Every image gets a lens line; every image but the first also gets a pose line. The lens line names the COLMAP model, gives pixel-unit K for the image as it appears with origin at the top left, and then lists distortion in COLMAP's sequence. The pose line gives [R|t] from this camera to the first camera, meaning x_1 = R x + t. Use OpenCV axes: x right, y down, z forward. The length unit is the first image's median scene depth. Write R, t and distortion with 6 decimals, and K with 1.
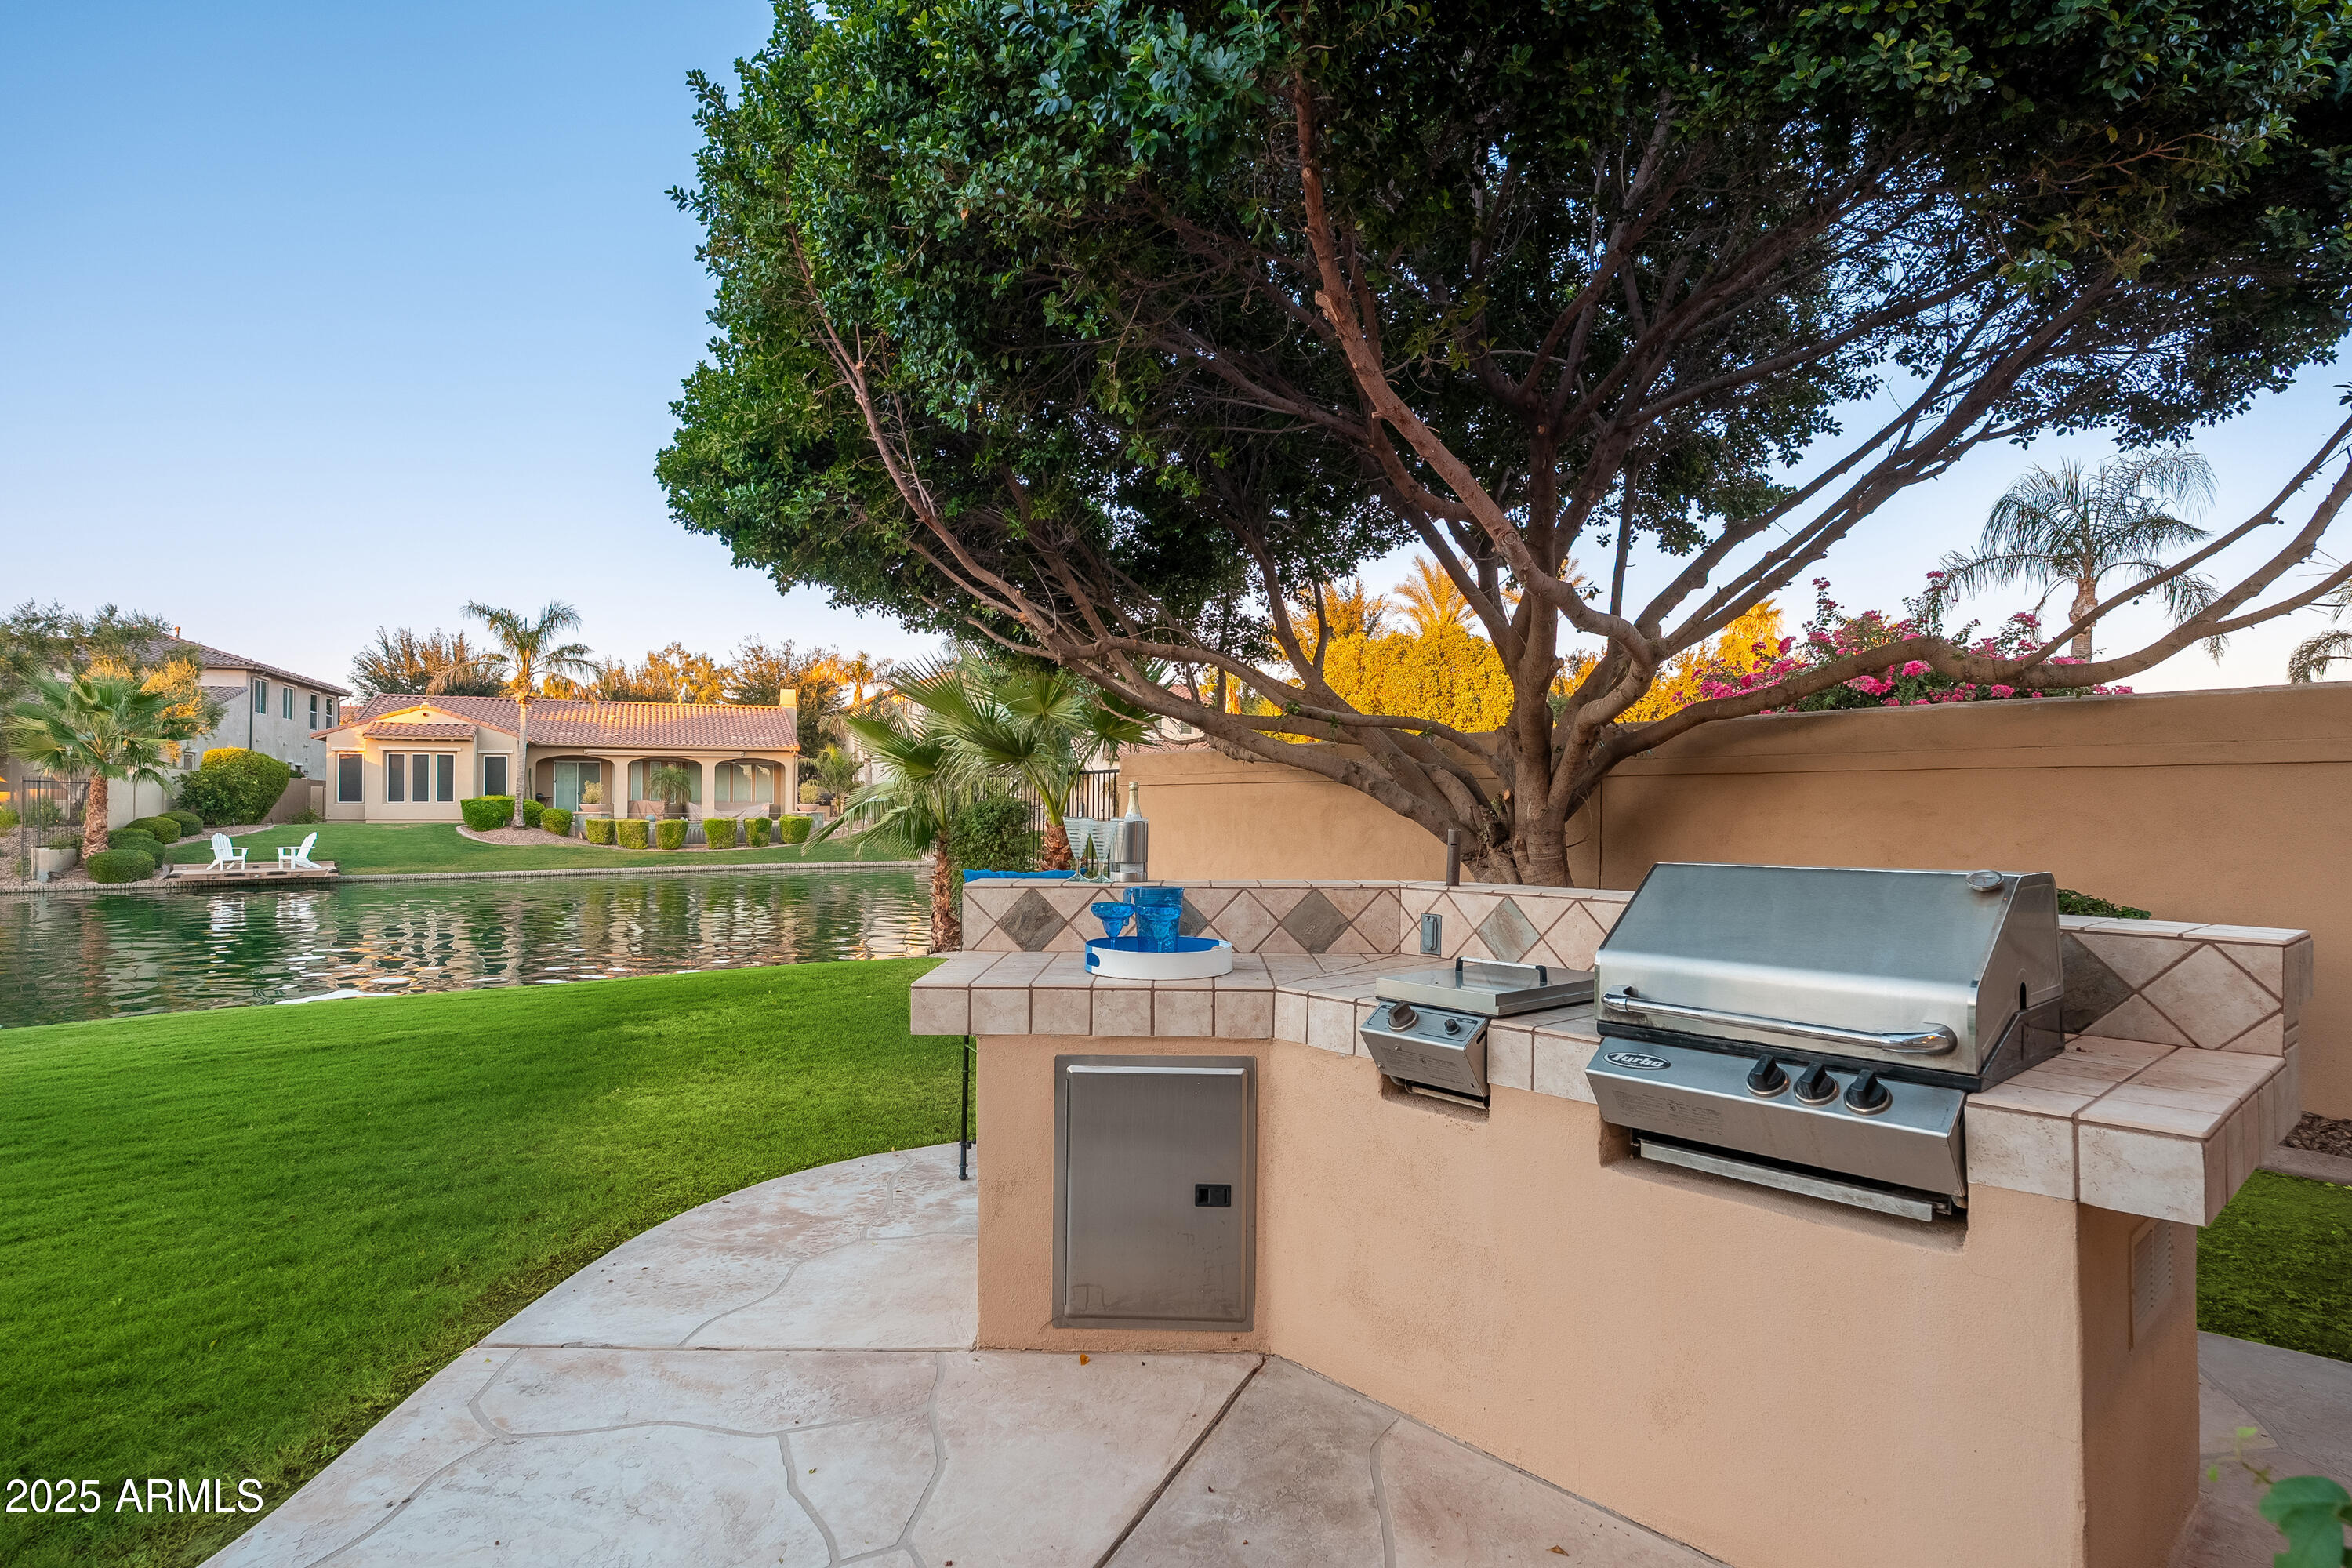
lens RADIAL K [[1223.7, 0, 1171.8], [0, 1223.7, 783.2], [0, 0, 1]] dist [0.002428, 0.000964]
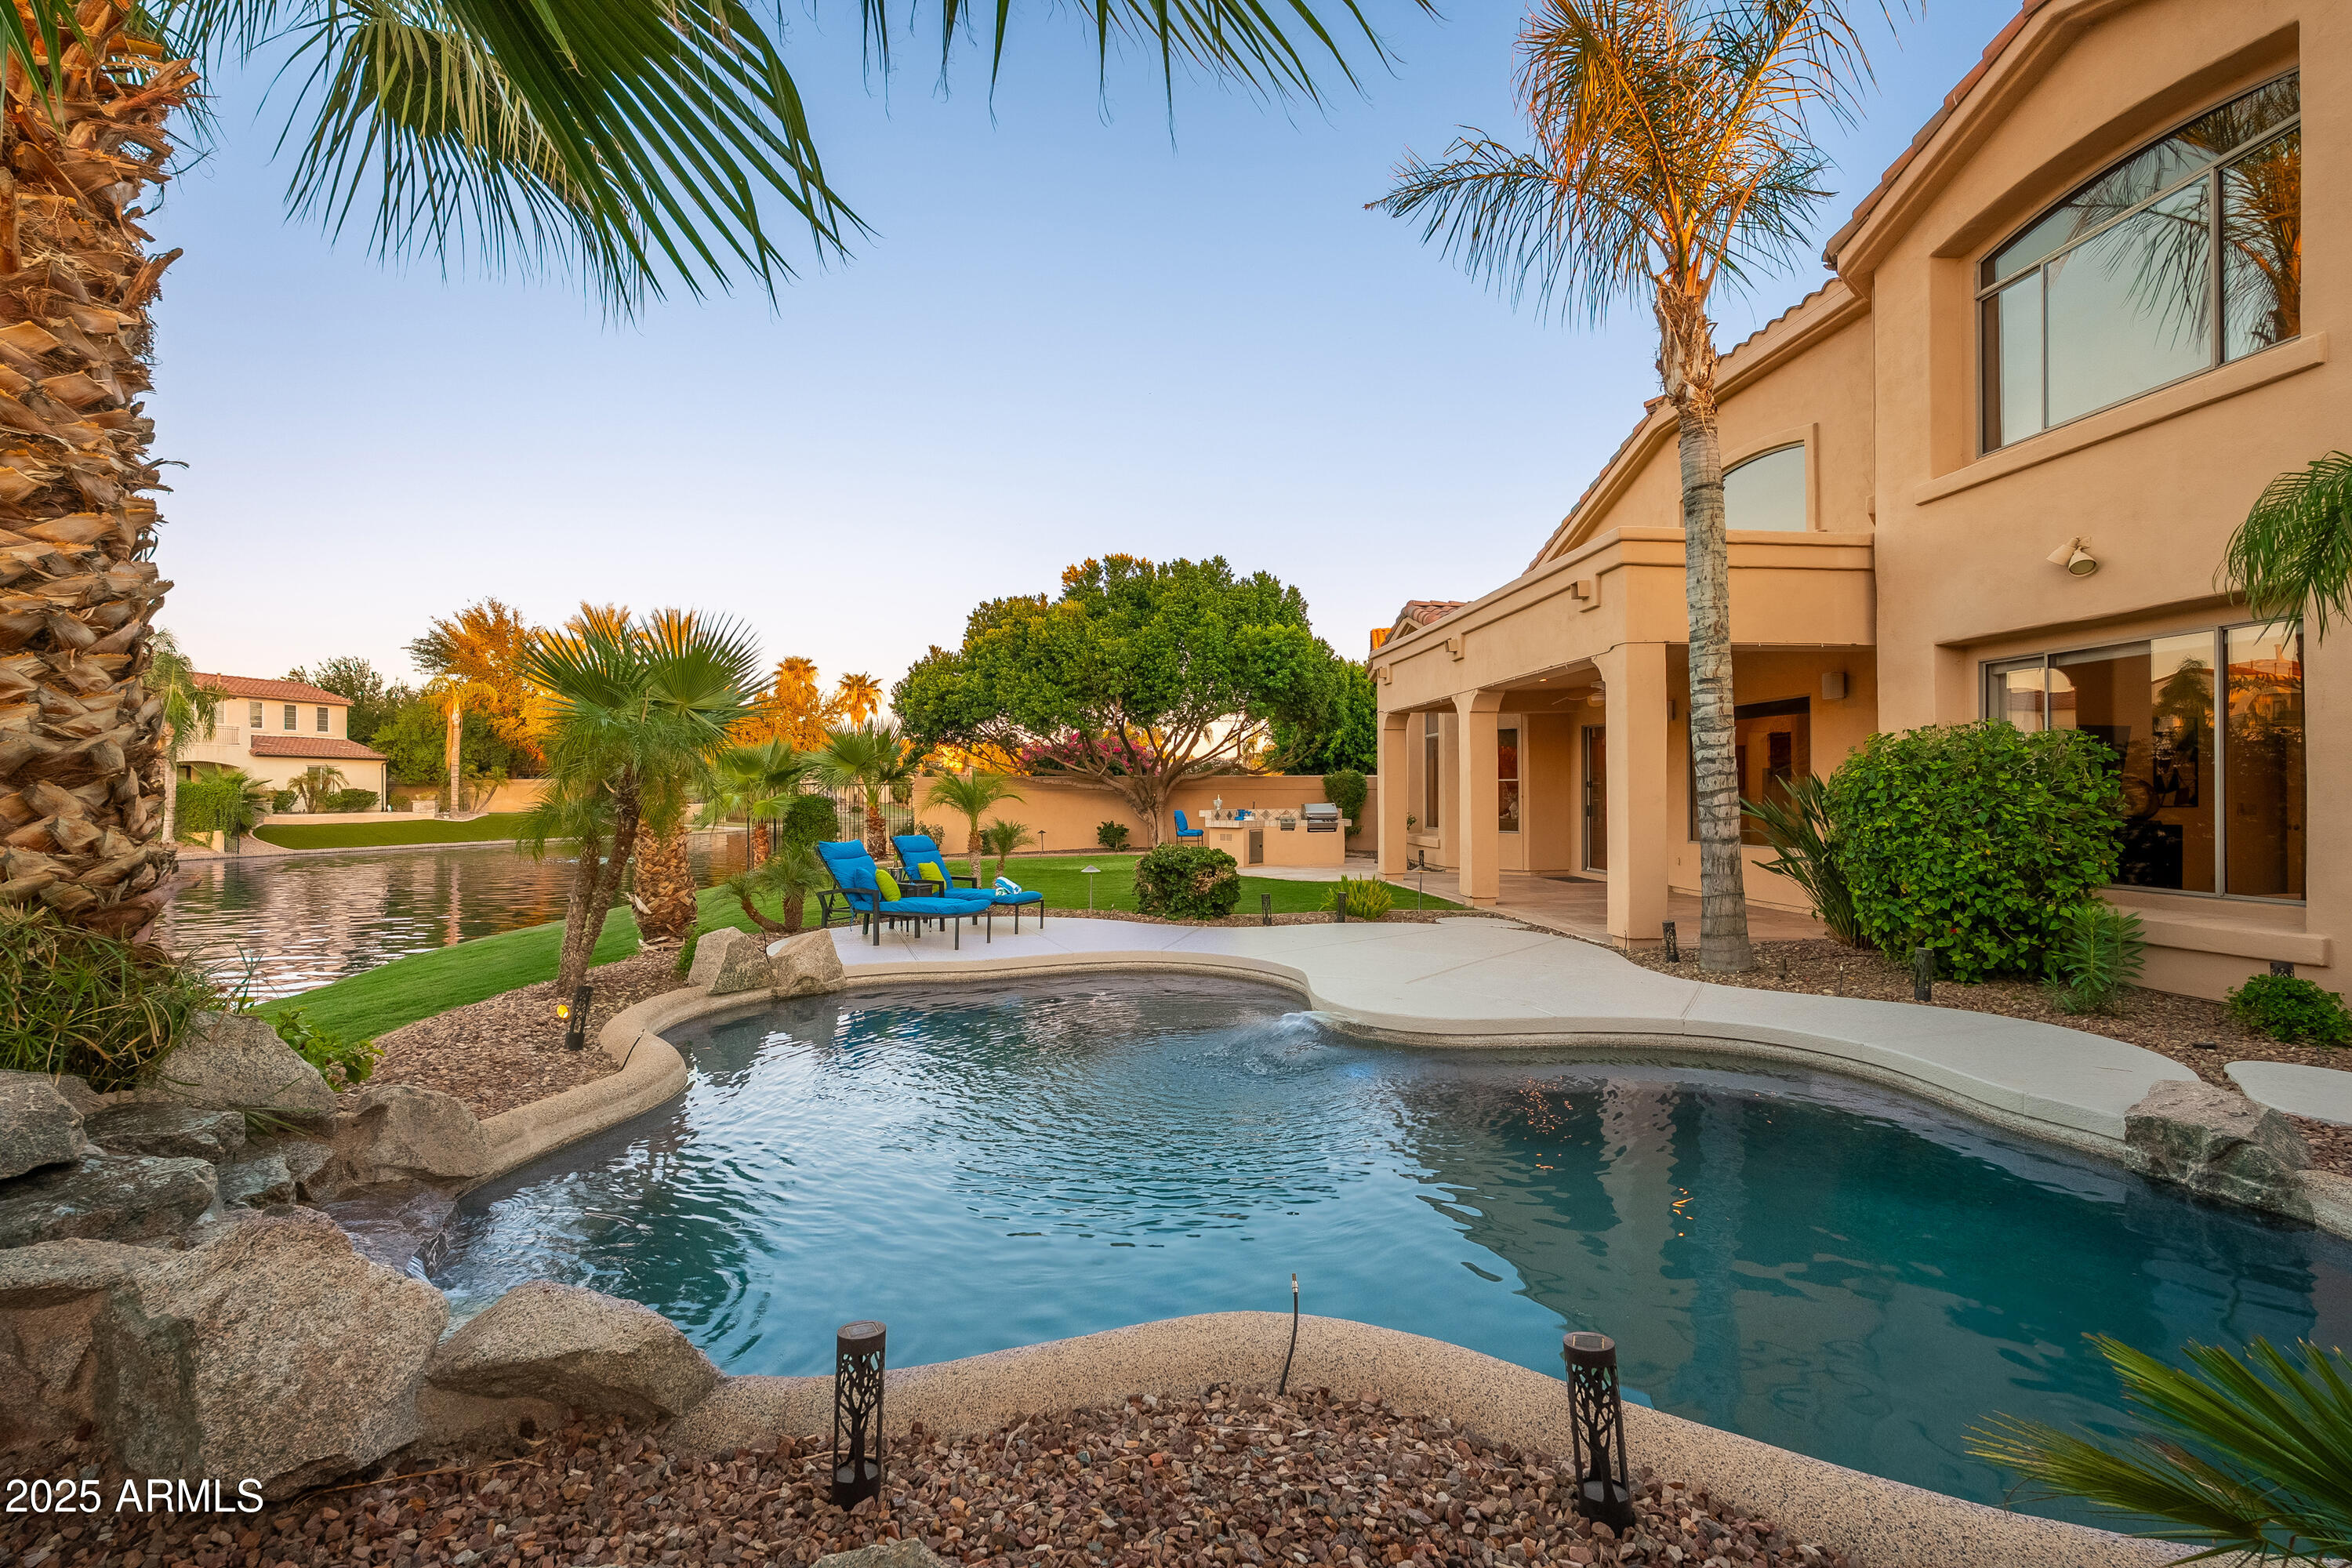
lens RADIAL K [[1033.8, 0, 1168.4], [0, 1033.8, 787.7], [0, 0, 1]] dist [0.001323, -0.000449]
pose [[0.595966, -0.000324, 0.803010, -0.429627], [-0.008257, 0.999945, 0.006531, -0.006156], [-0.802967, -0.010523, 0.595930, -0.188520]]
